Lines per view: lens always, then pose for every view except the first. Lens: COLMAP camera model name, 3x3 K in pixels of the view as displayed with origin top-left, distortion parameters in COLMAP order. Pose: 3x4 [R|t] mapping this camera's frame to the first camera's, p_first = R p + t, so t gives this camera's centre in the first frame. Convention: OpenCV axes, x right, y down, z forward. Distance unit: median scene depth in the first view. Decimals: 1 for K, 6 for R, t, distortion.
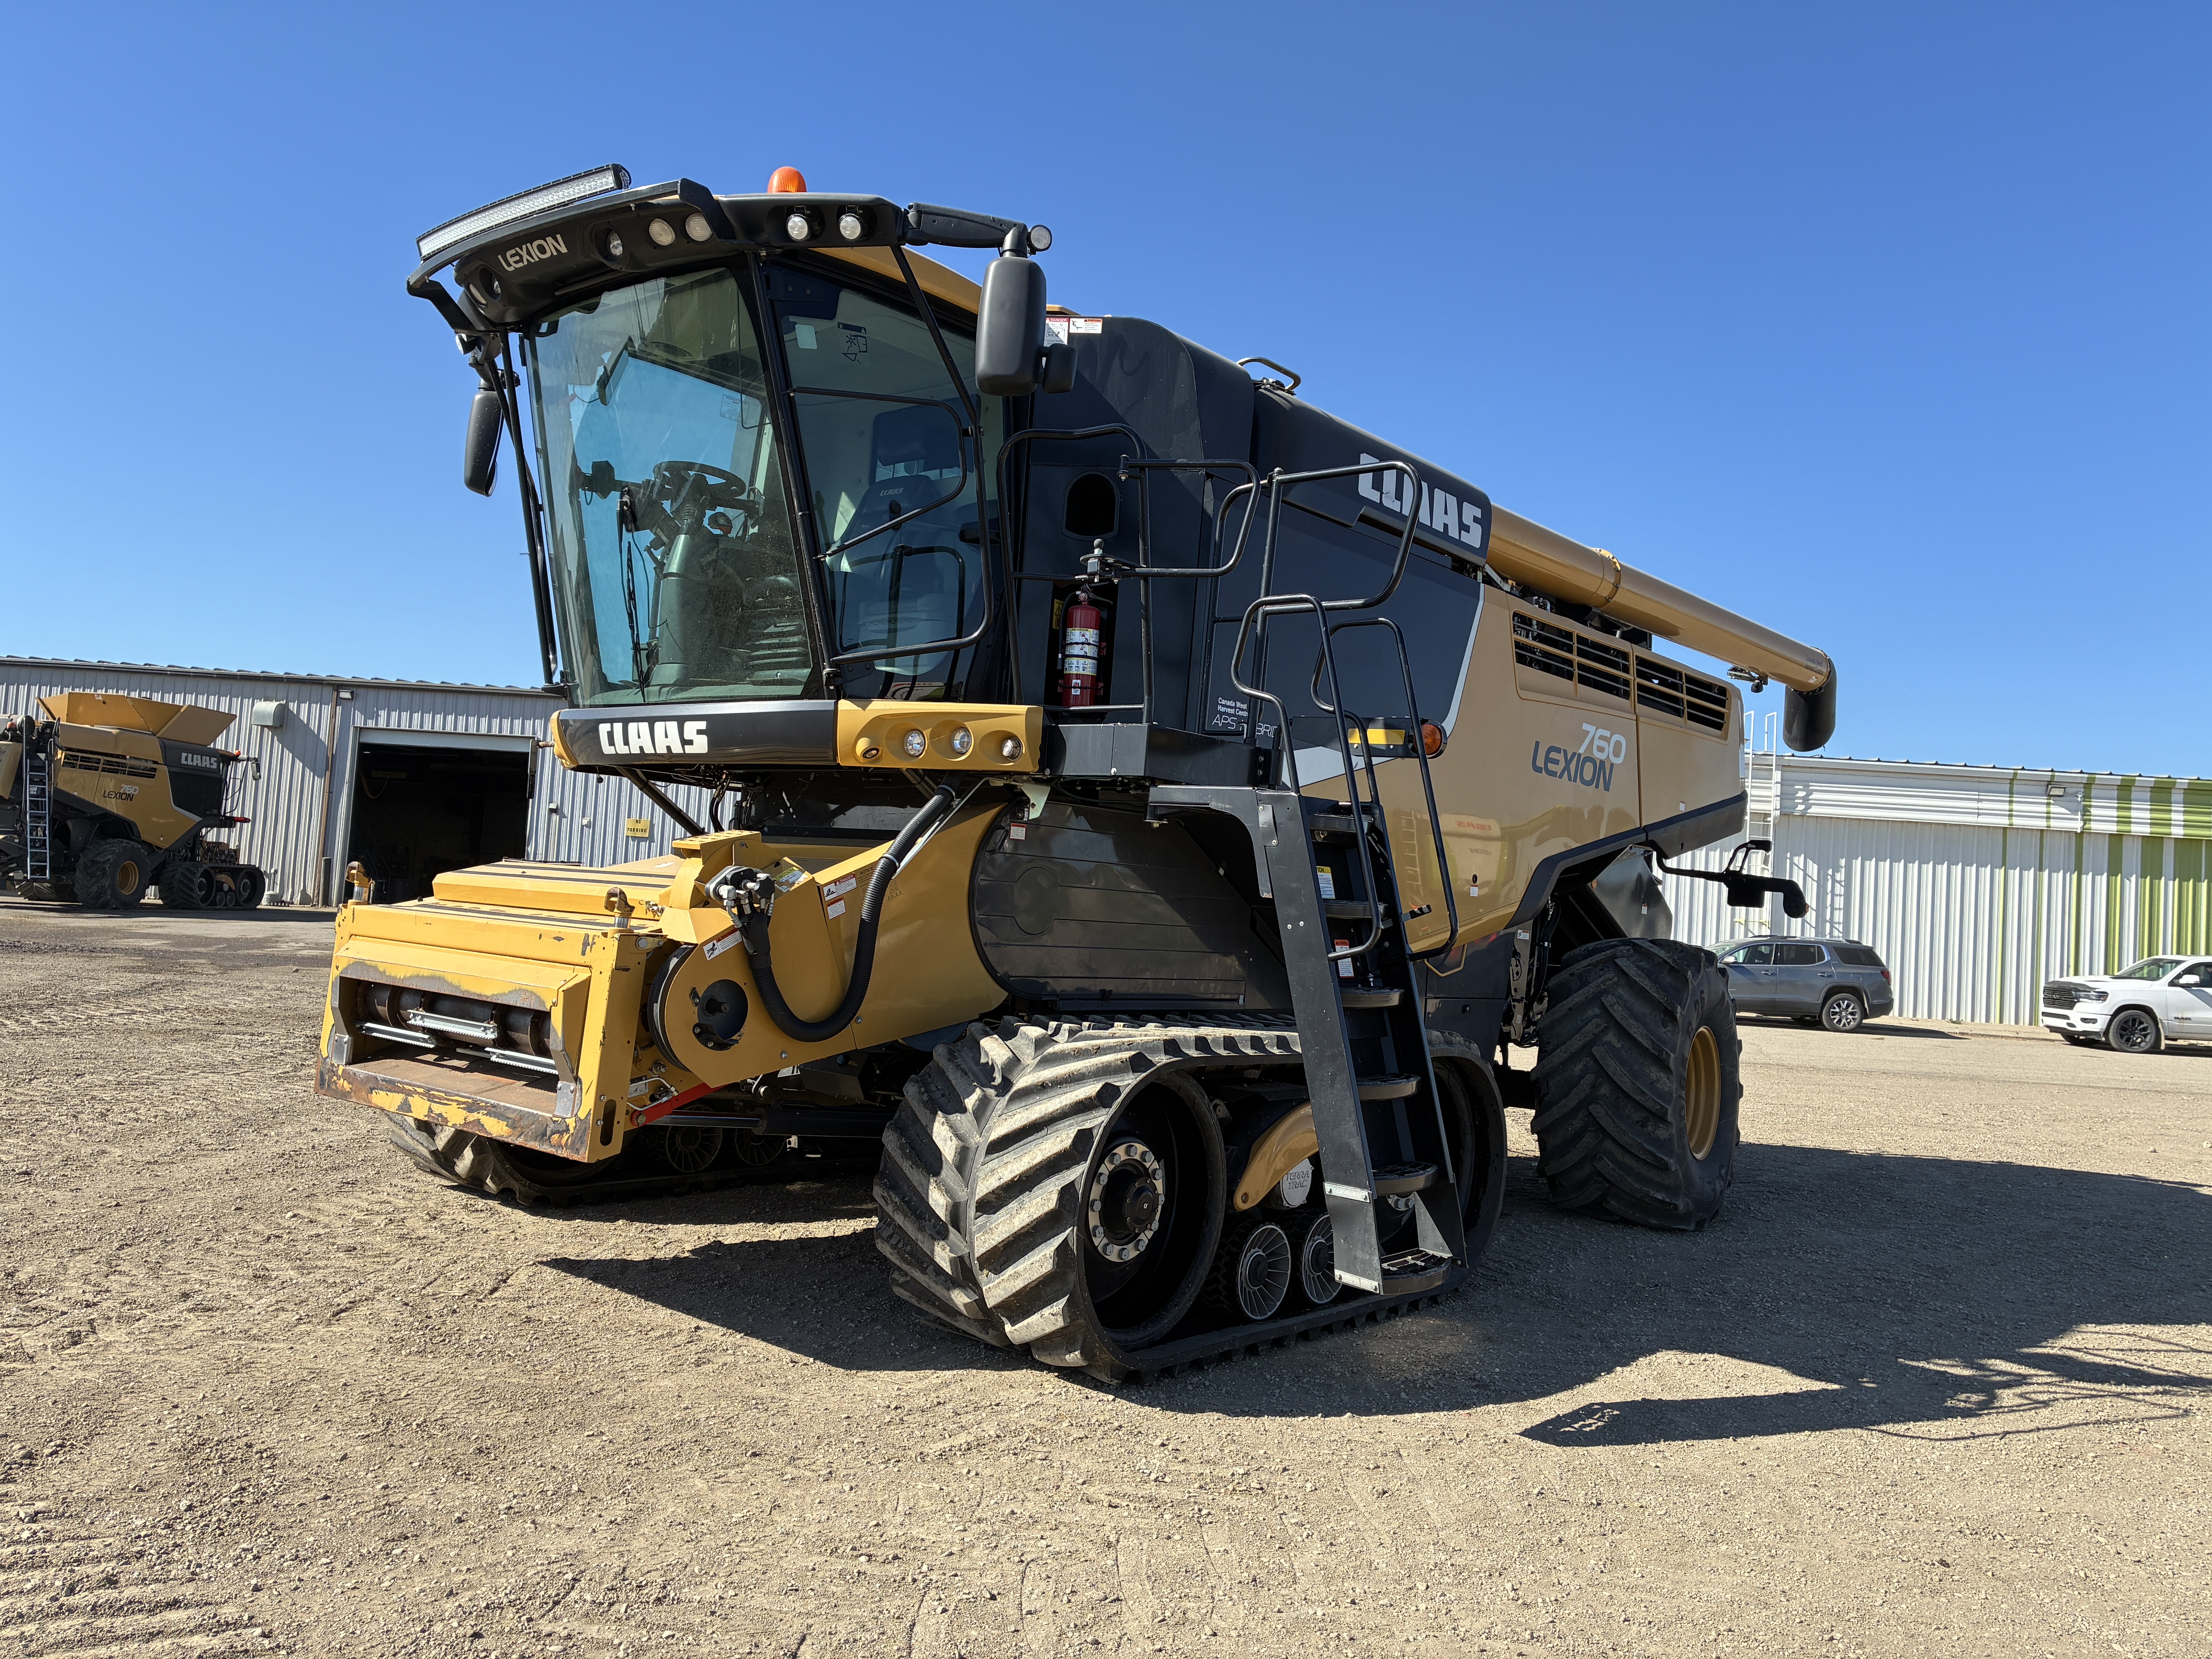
lens RADIAL K [[1695.0, 0, 1106.0], [0, 1695.0, 829.5], [0, 0, 1]] dist [0.005556, 0.001397]
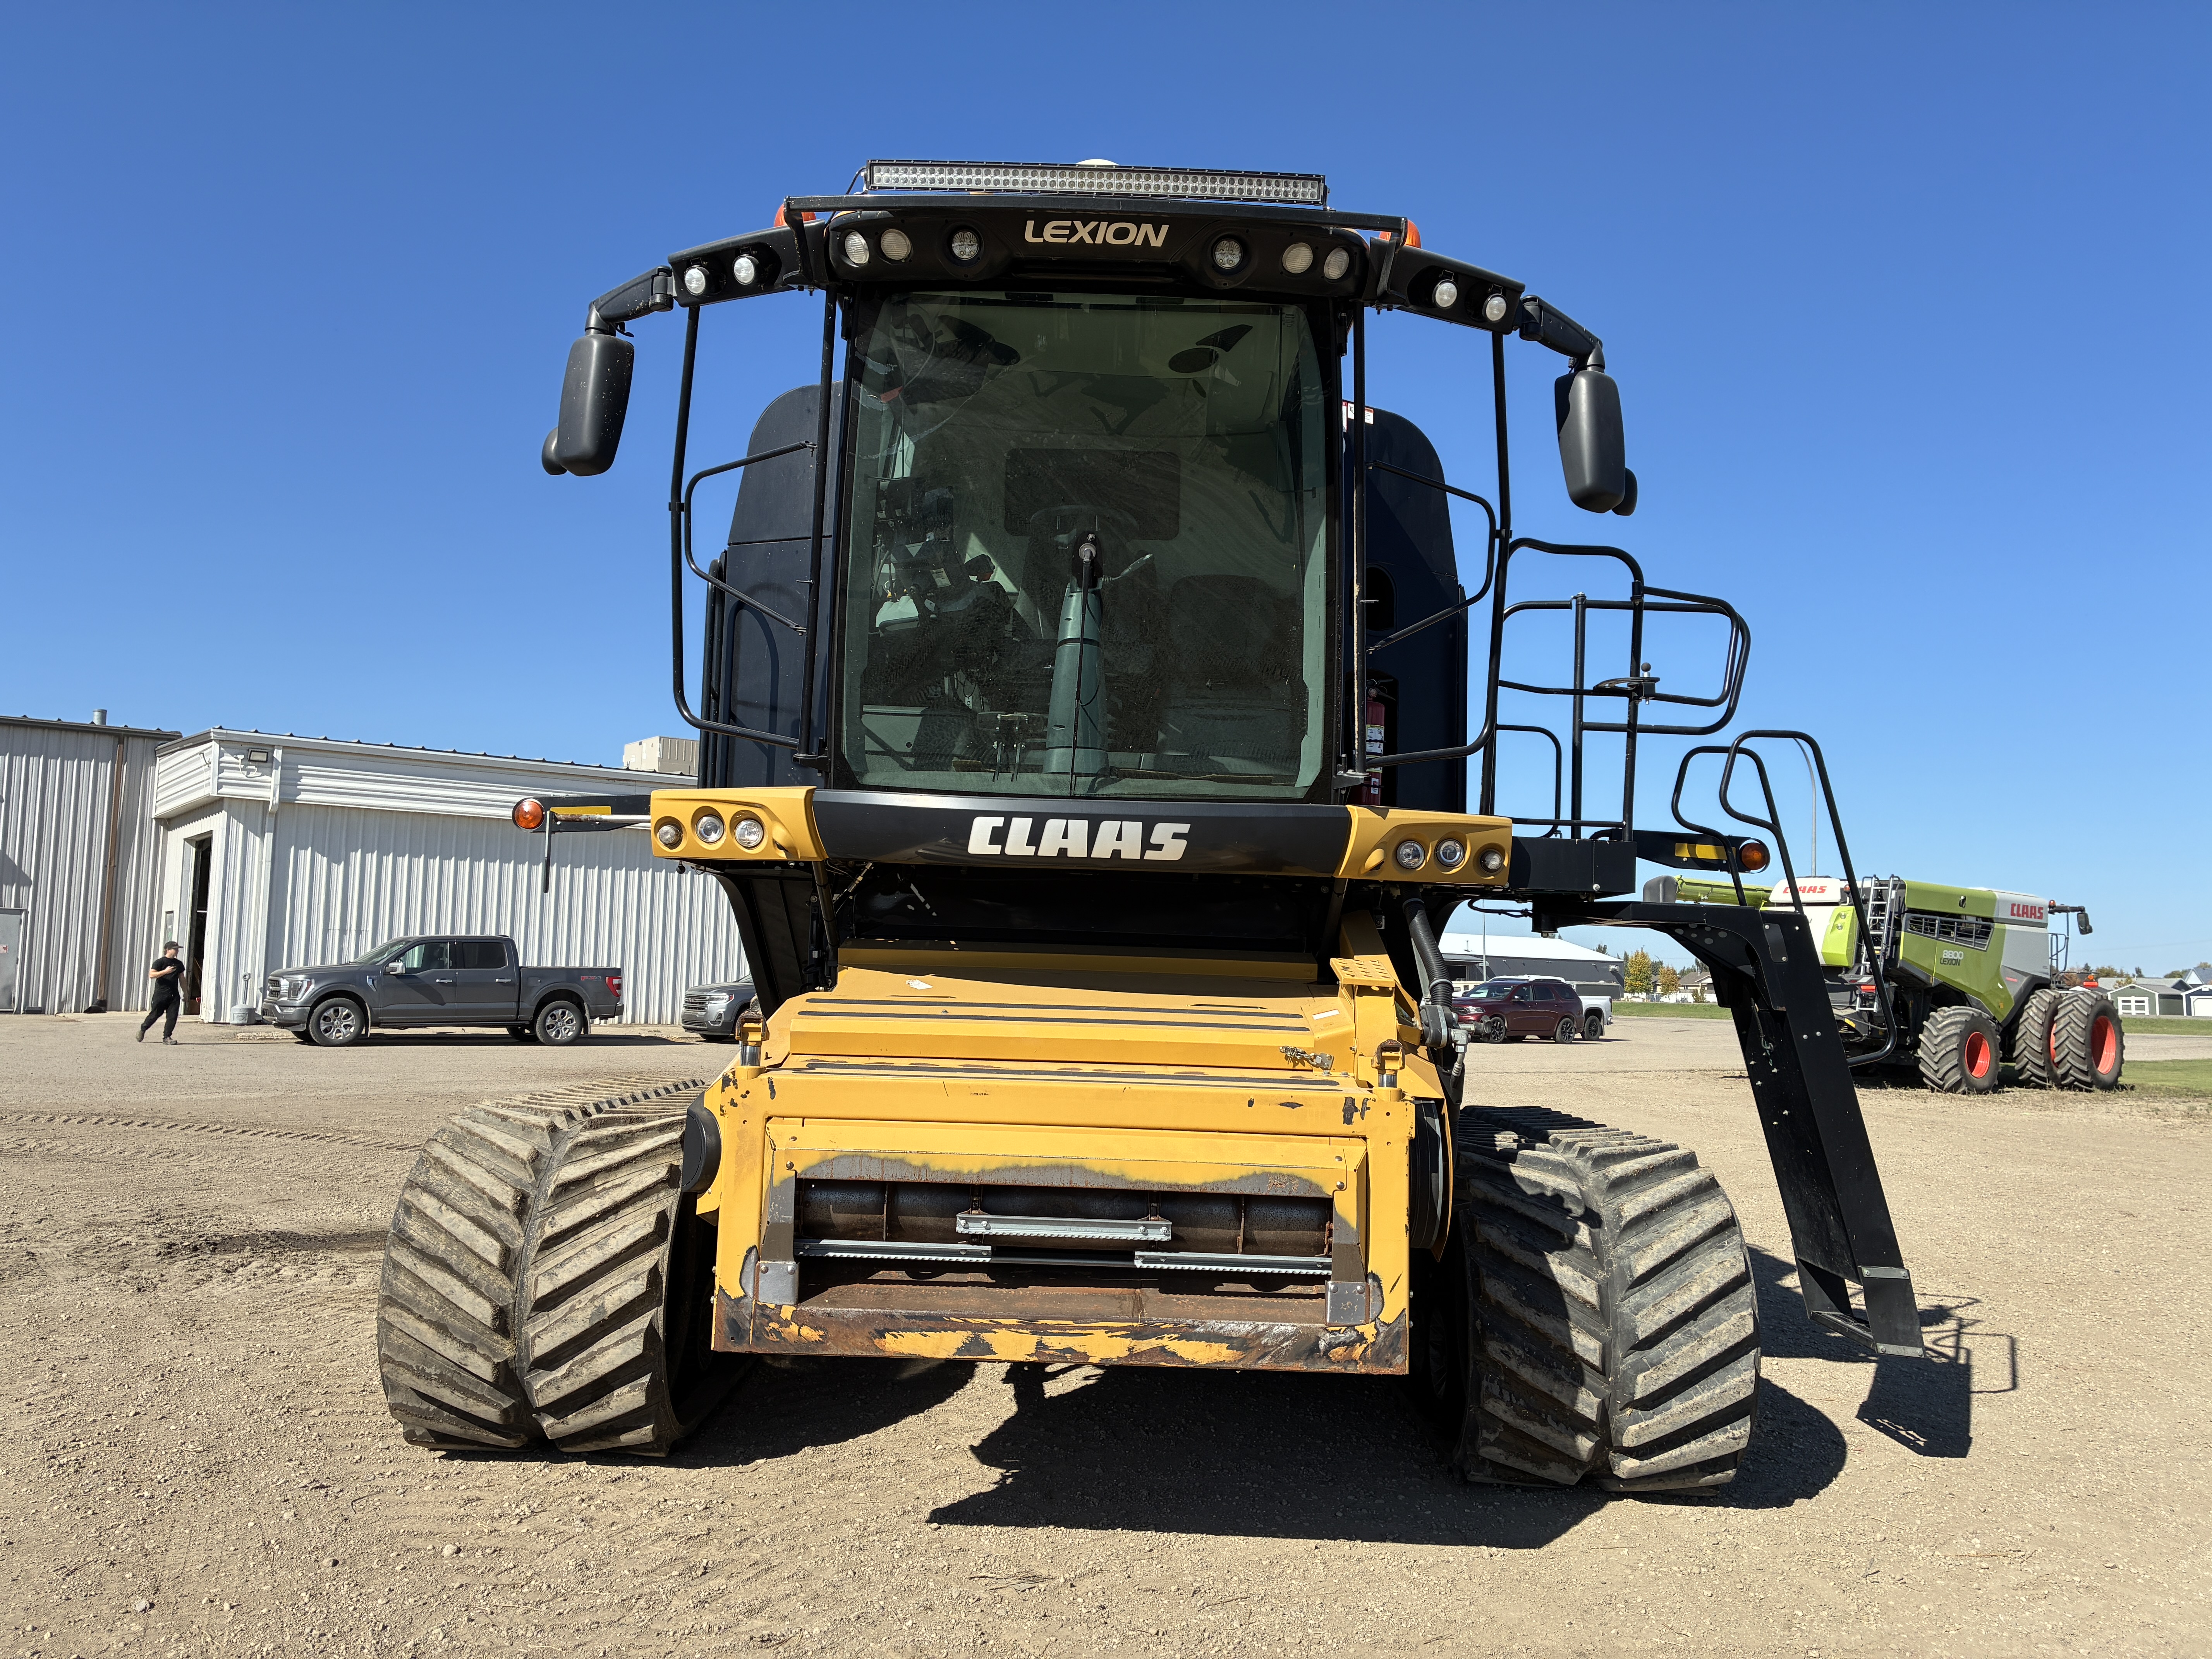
lens RADIAL K [[1692.7, 0, 1061.6], [0, 1692.7, 816.7], [0, 0, 1]] dist [0.015218, 0.003239]
pose [[0.776191, 0.015414, 0.630310, -0.838569], [-0.006967, 0.999850, -0.015872, -0.054892], [-0.630460, 0.007928, 0.776181, 0.396937]]
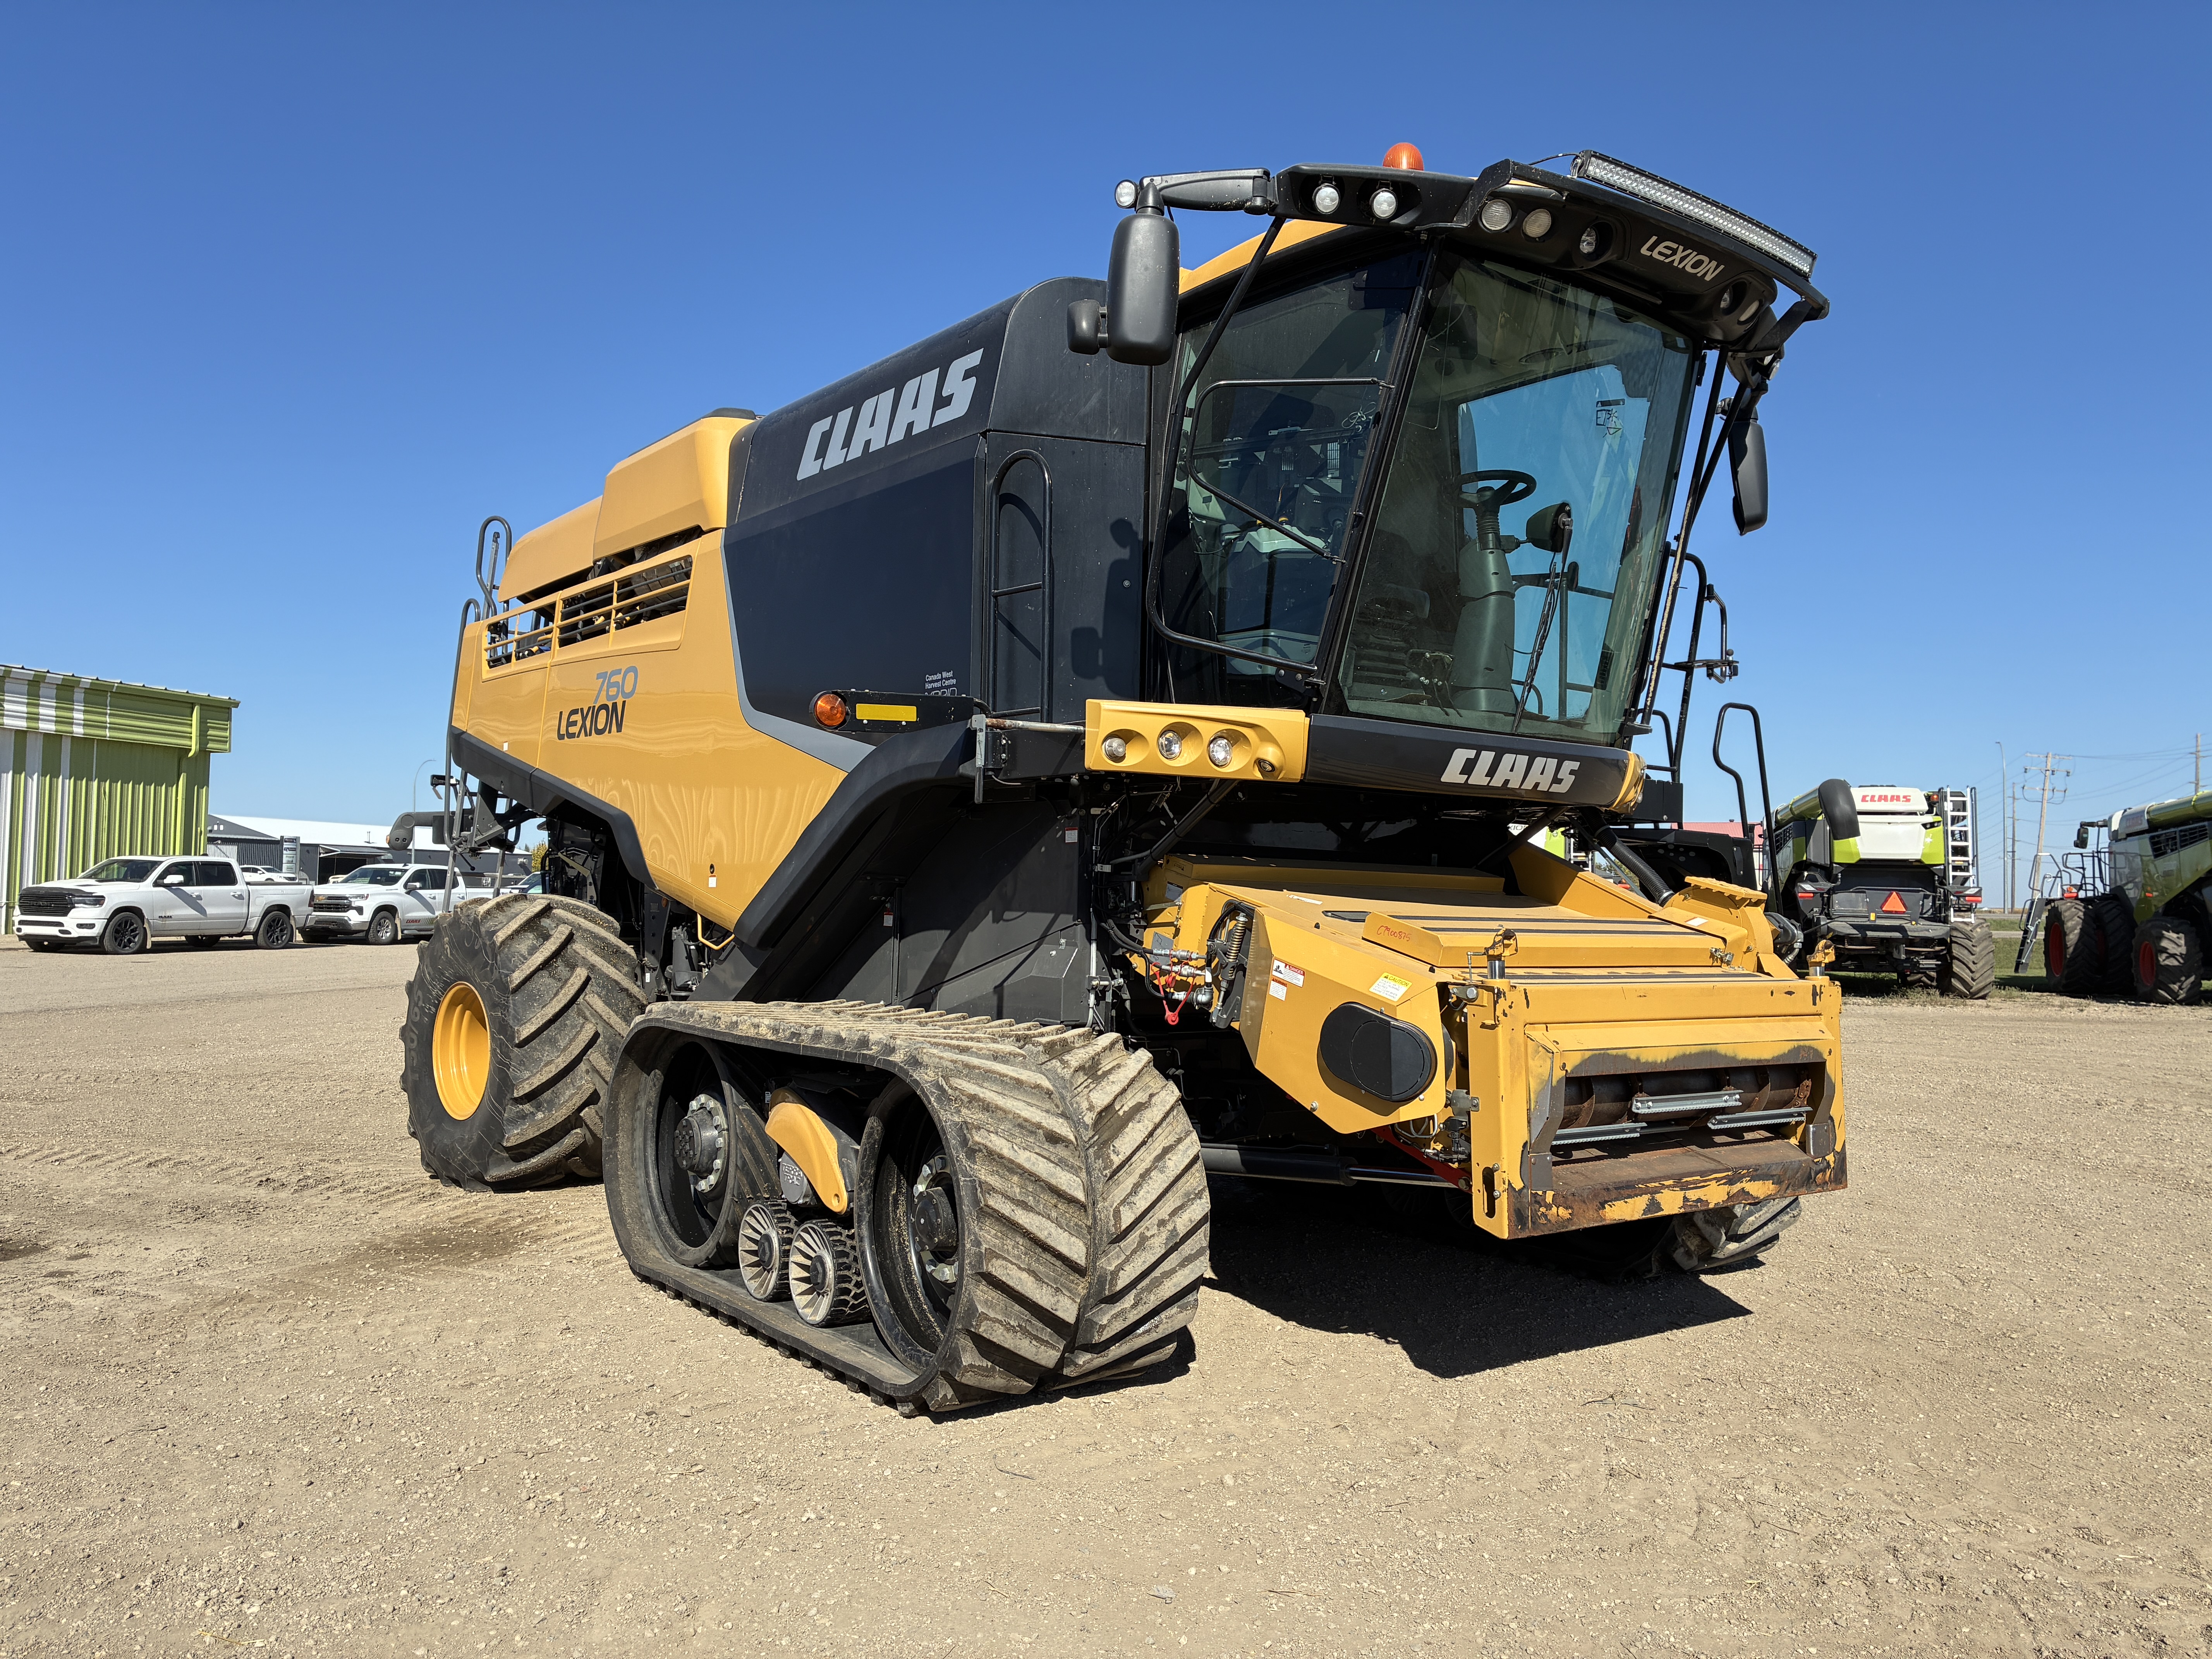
lens RADIAL K [[1701.5, 0, 1111.1], [0, 1701.5, 821.0], [0, 0, 1]] dist [0.013691, 0.002556]
pose [[0.225527, -0.016281, 0.974101, -1.307035], [-0.053471, 0.998146, 0.029063, -0.045020], [-0.972768, -0.058641, 0.224239, 1.069378]]
